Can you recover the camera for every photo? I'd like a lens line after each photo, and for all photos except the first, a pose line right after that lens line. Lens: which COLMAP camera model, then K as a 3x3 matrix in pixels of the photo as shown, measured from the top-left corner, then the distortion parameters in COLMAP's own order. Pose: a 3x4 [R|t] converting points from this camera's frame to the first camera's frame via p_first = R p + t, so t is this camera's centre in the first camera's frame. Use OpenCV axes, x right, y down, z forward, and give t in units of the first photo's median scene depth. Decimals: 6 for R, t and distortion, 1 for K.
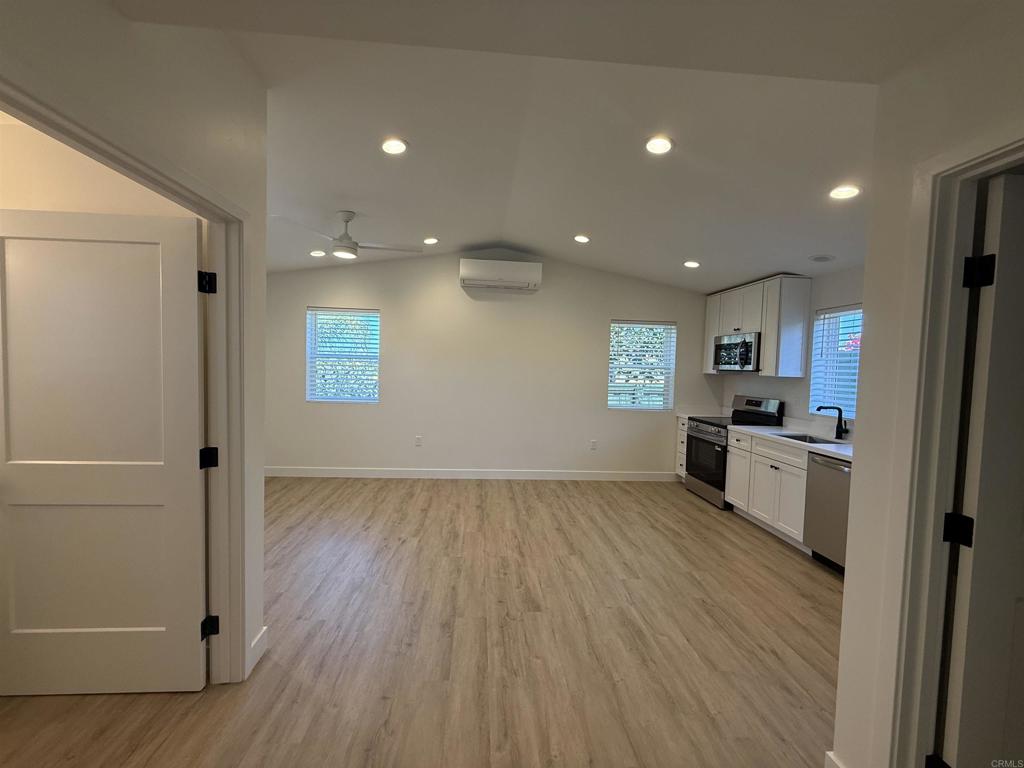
lens RADIAL K [[408.6, 0, 512.0], [0, 408.6, 384.0], [0, 0, 1]] dist [-0.000384, 0.000085]
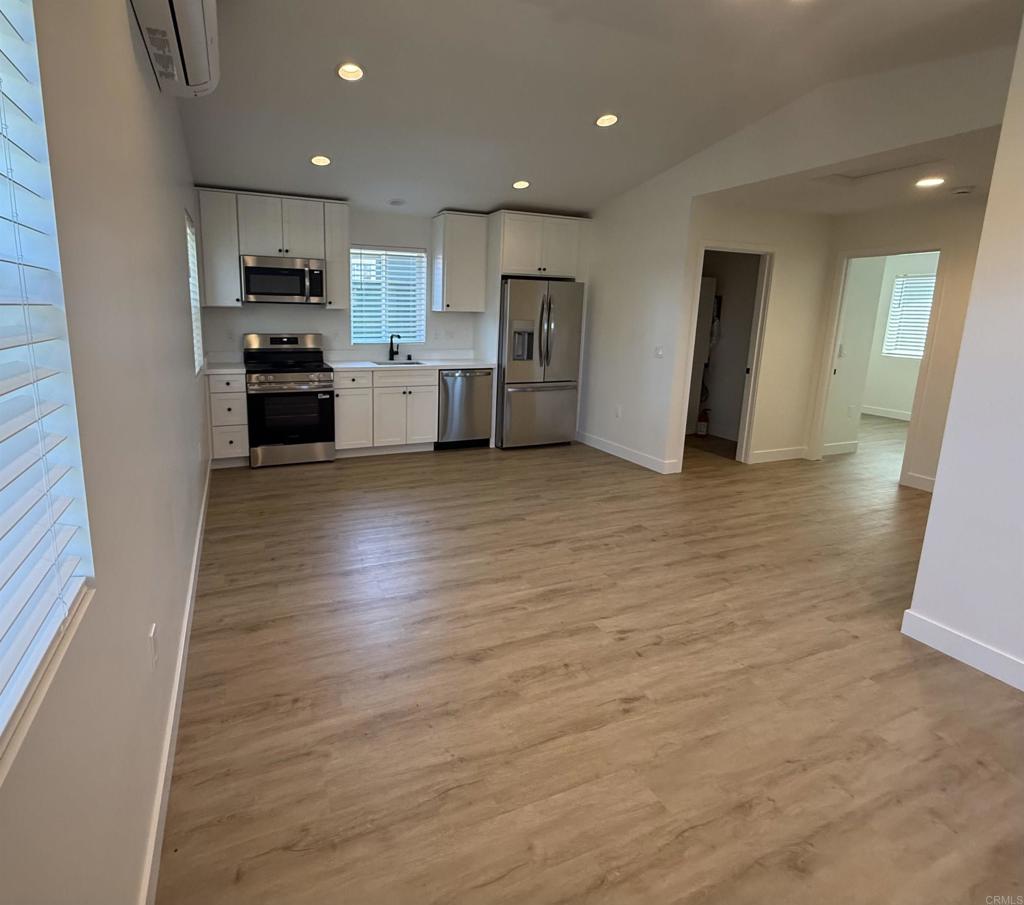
lens RADIAL K [[530.0, 0, 446.0], [0, 530.0, 405.0], [0, 0, 1]] dist [-0.000218, 0.000539]
pose [[-0.294366, -0.205260, 0.933390, -0.741602], [0.014048, 0.975628, 0.218979, -0.078167], [-0.955590, 0.077572, -0.284308, 1.293977]]
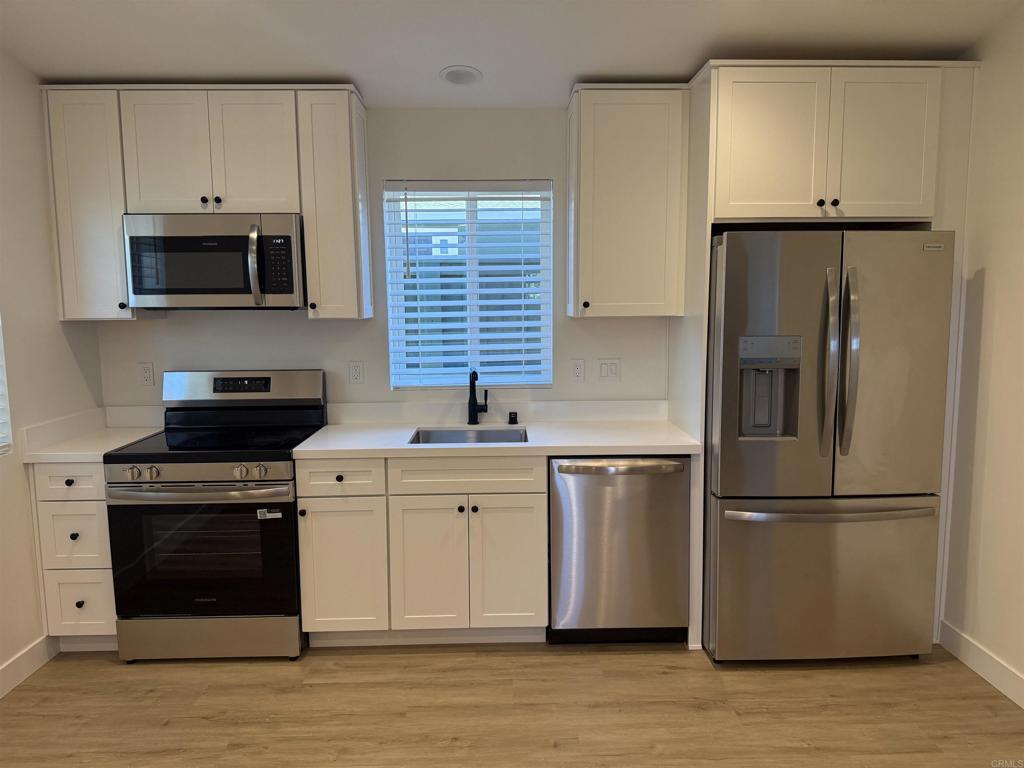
lens RADIAL K [[720.2, 0, 512.0], [0, 720.2, 384.0], [0, 0, 1]] dist [0.002142, -0.004728]
pose [[0.056701, -0.143440, 0.988033, -0.158813], [0.055920, 0.988528, 0.140303, -0.054162], [-0.996824, 0.047295, 0.064072, 0.874528]]
